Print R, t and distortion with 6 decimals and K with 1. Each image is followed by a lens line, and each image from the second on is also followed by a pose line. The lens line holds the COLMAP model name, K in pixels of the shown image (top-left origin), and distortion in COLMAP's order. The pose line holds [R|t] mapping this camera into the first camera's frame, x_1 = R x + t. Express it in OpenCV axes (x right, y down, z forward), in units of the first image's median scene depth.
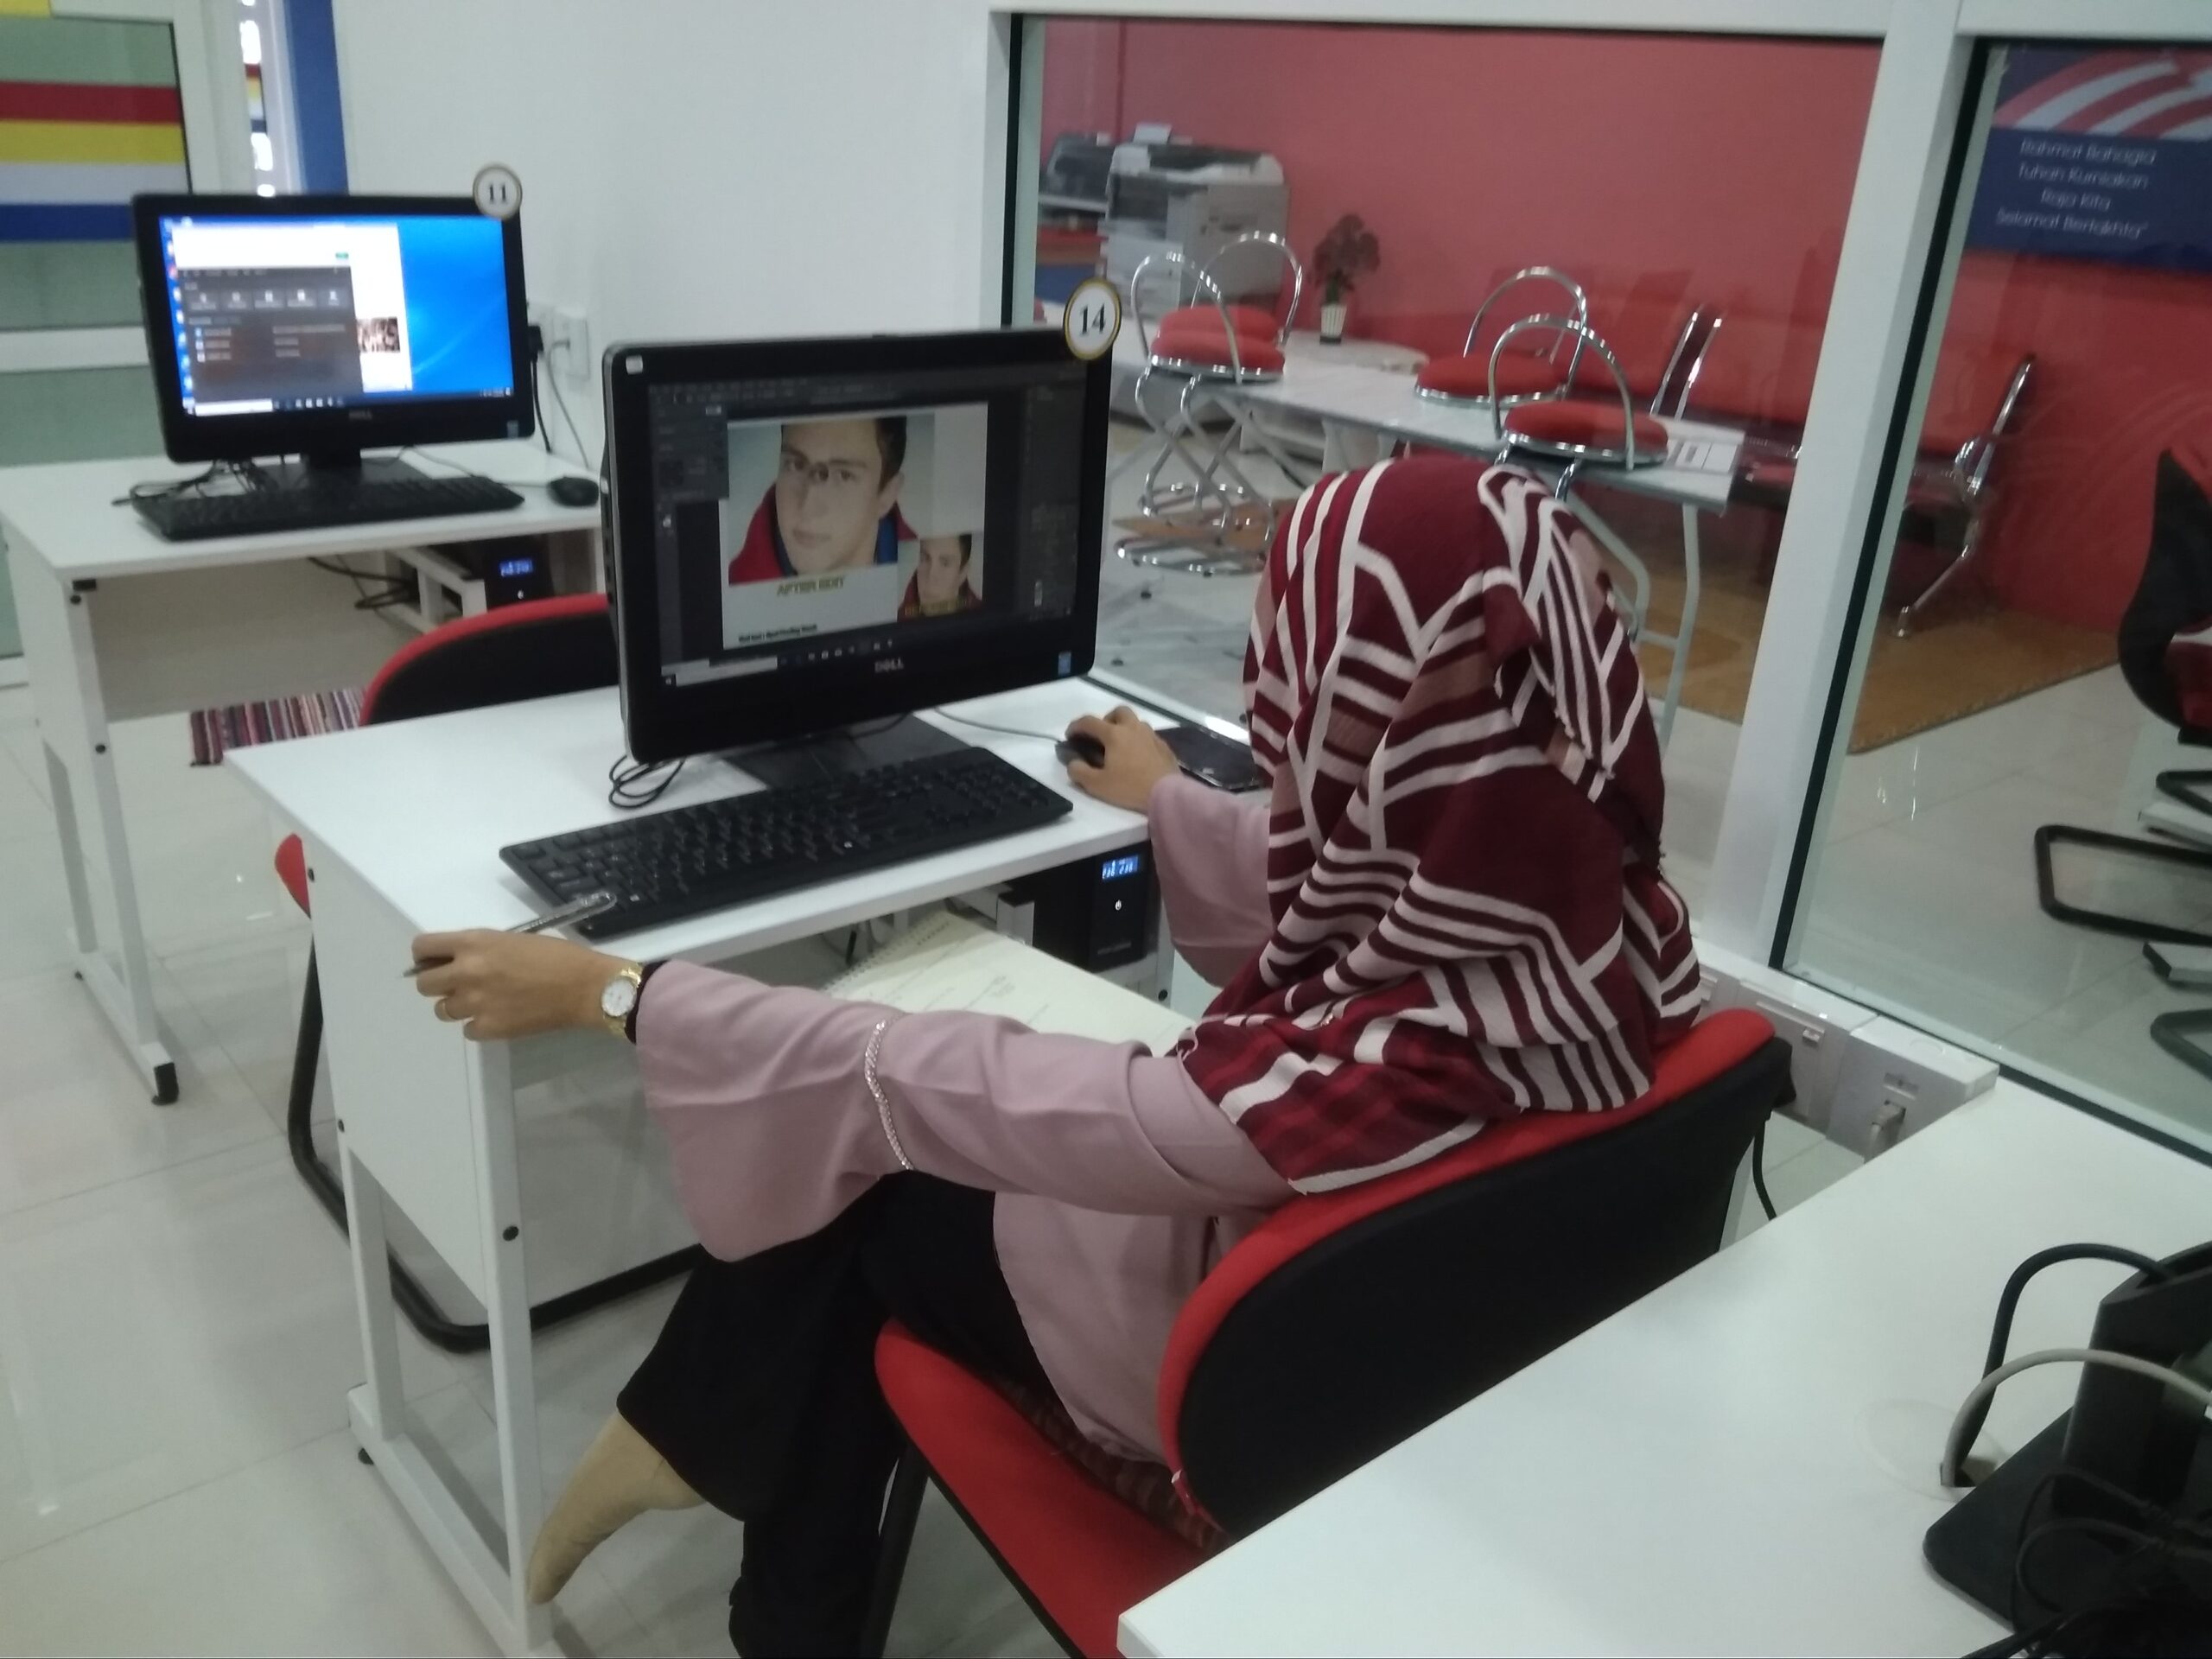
lens RADIAL K [[1779.9, 0, 1115.7], [0, 1779.9, 825.4], [0, 0, 1]] dist [0.074461, -0.133032]
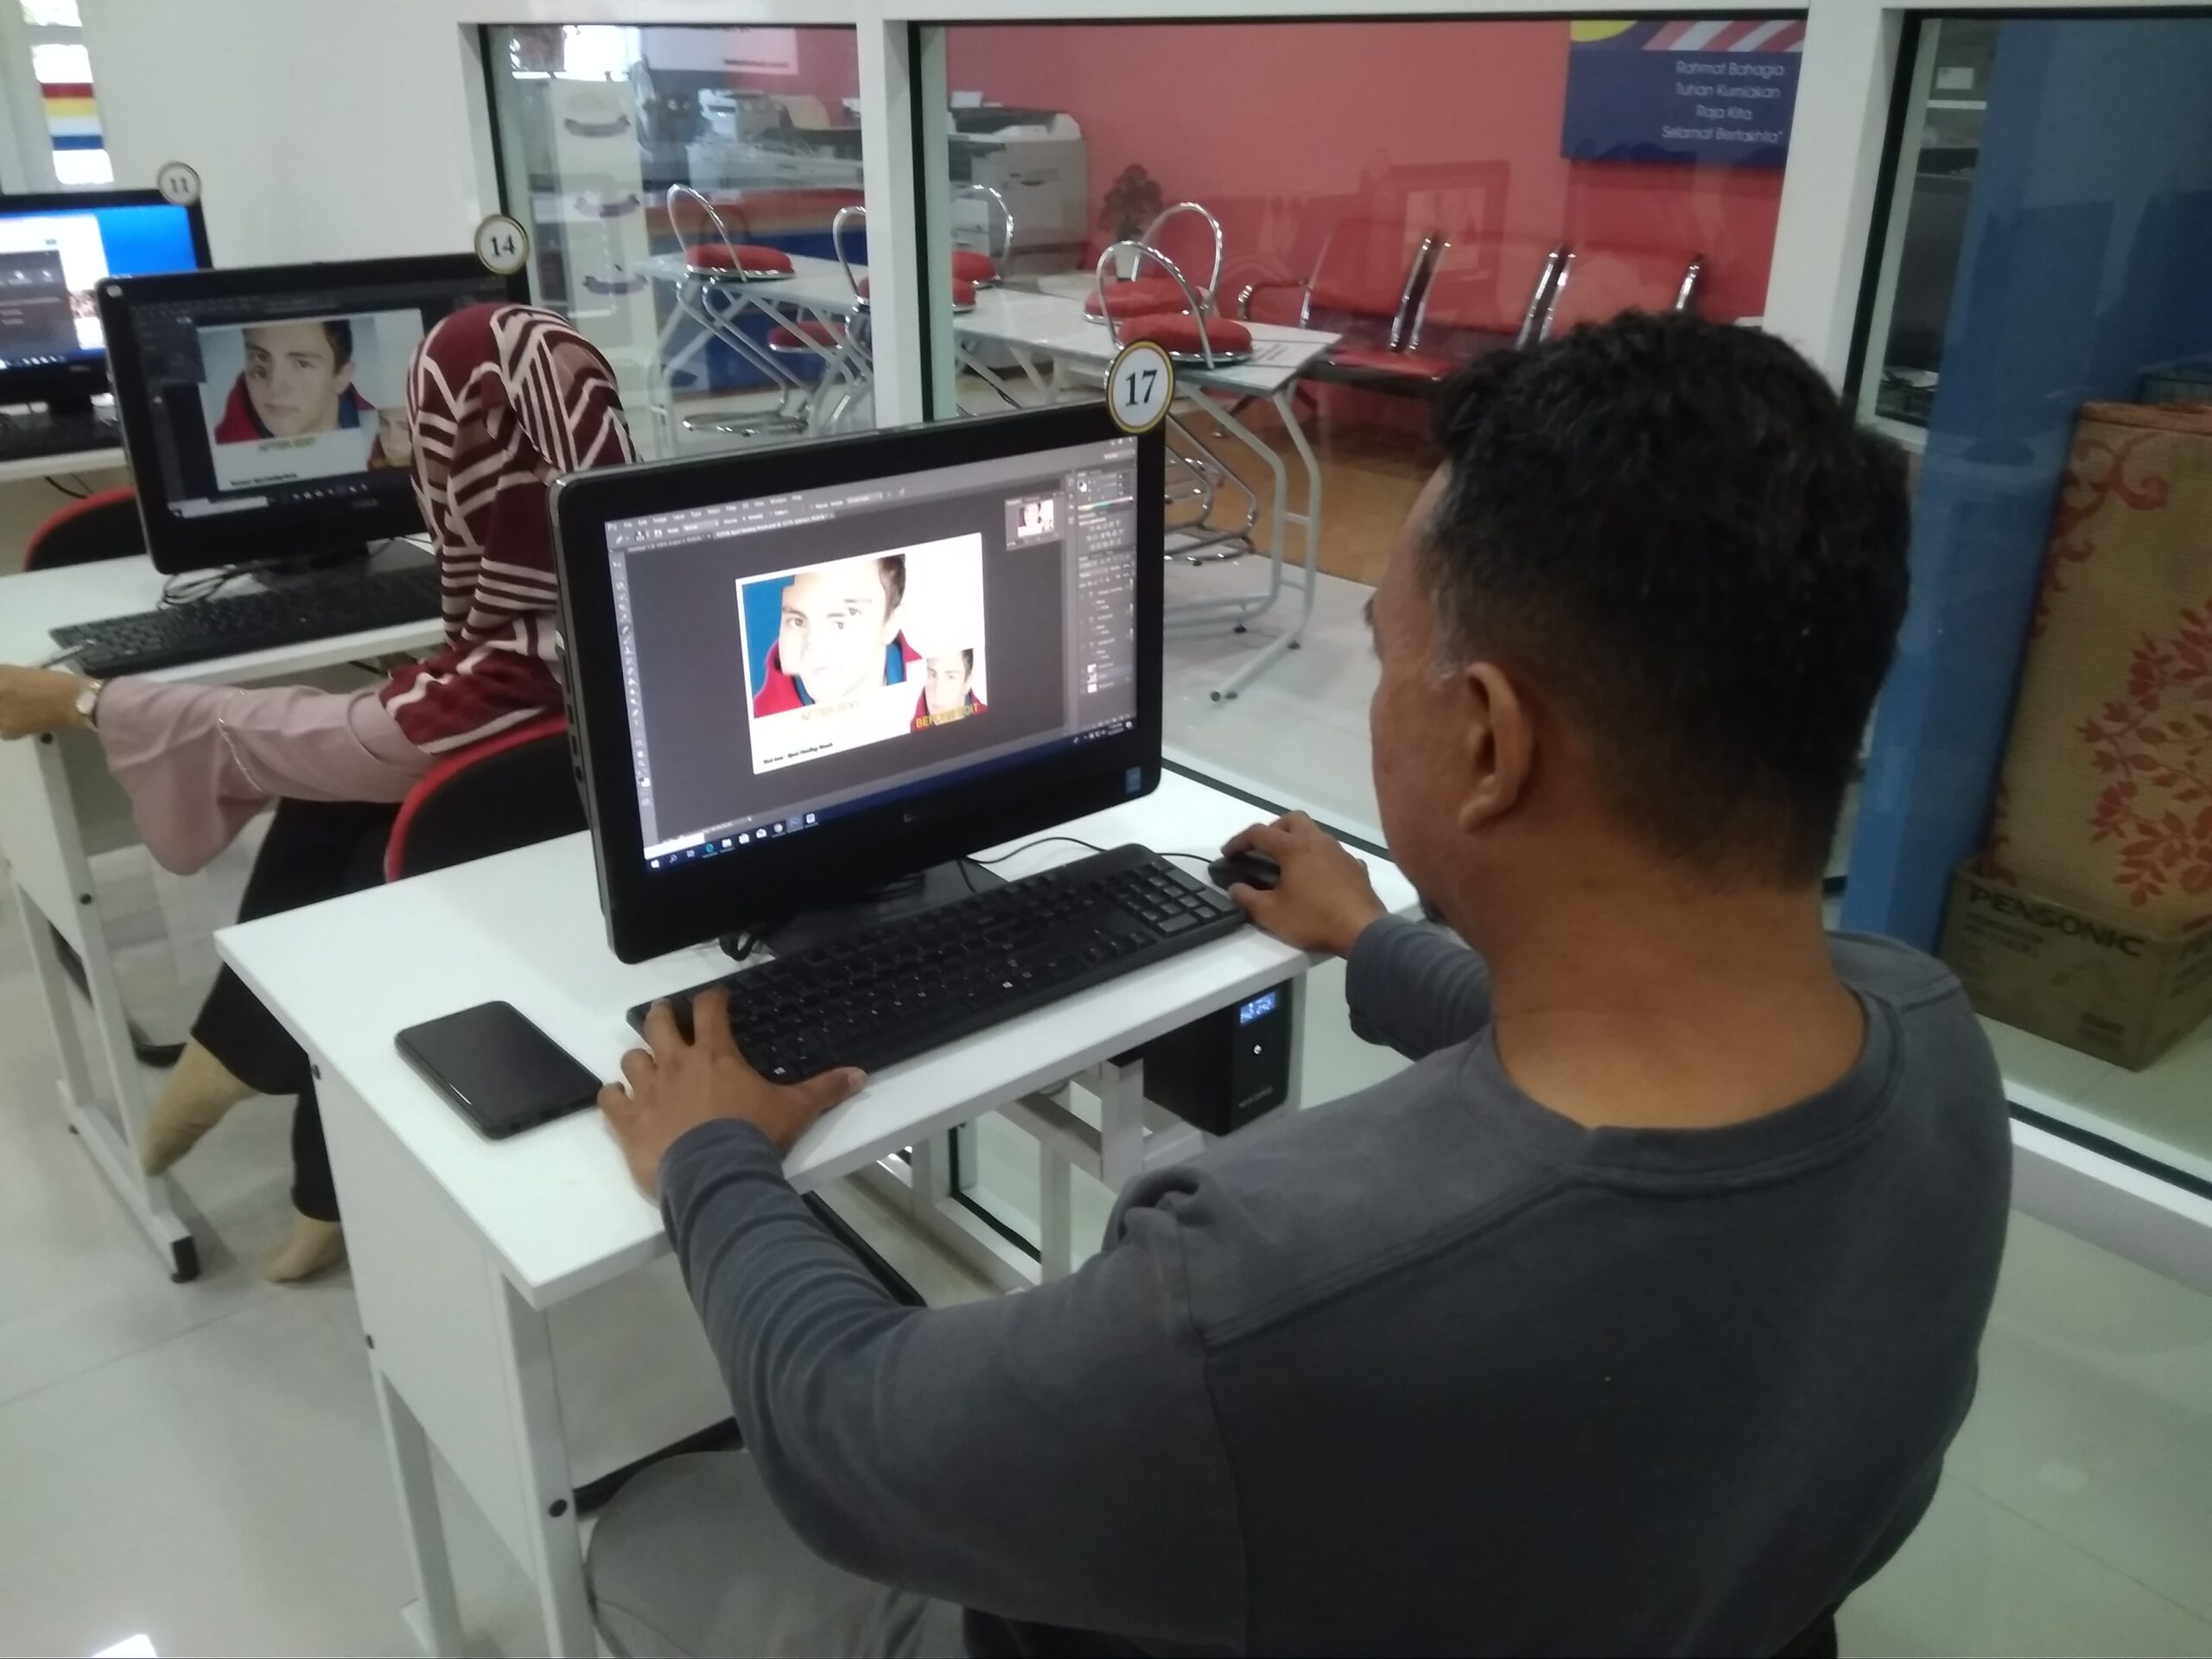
lens RADIAL K [[1764.7, 0, 1112.1], [0, 1764.7, 821.3], [0, 0, 1]] dist [0.059198, -0.106109]
pose [[0.998384, -0.056827, 0.000053, 0.466999], [0.056815, 0.998198, 0.019301, 0.173866], [-0.001150, -0.019267, 0.999814, -0.411803]]
